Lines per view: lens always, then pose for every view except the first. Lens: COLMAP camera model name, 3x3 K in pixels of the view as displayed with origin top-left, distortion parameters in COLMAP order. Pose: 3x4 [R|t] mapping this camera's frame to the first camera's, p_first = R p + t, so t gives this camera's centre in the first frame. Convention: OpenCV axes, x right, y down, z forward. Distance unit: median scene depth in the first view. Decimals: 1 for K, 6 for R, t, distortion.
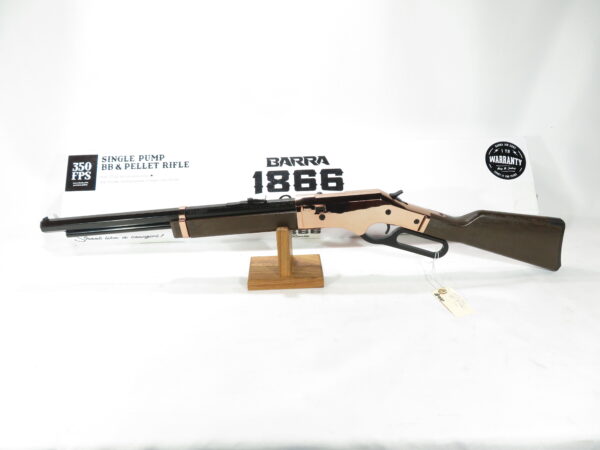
lens RADIAL K [[432.1, 0, 300.0], [0, 432.1, 225.0], [0, 0, 1]] dist [-0.004538, -0.002325]
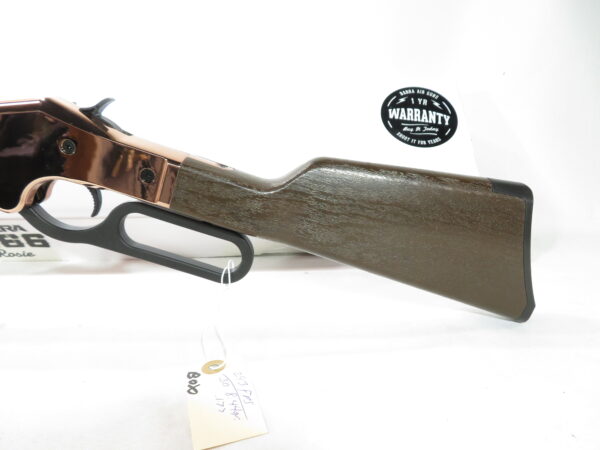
lens RADIAL K [[432.1, 0, 300.0], [0, 432.1, 225.0], [0, 0, 1]] dist [-0.004538, -0.002325]
pose [[0.999894, 0.012779, 0.006931, 0.331041], [-0.011160, 0.980266, -0.197367, 0.089514], [-0.009317, 0.197268, 0.980305, 0.511080]]
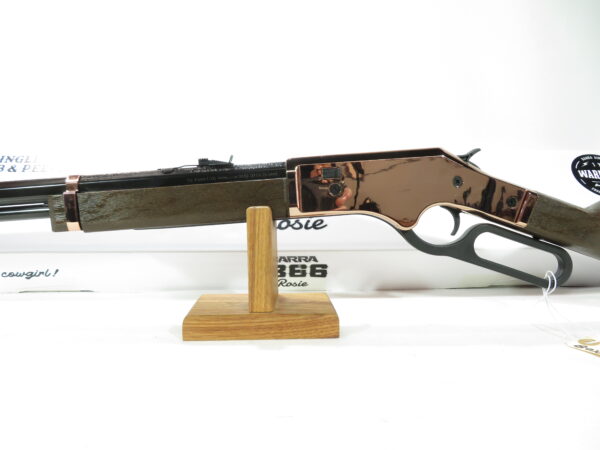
lens RADIAL K [[432.1, 0, 300.0], [0, 432.1, 225.0], [0, 0, 1]] dist [-0.004538, -0.002325]
pose [[0.999793, 0.017691, 0.010040, 0.003505], [-0.012474, 0.923097, -0.384364, 0.183404], [-0.016067, 0.384160, 0.923127, 0.427556]]
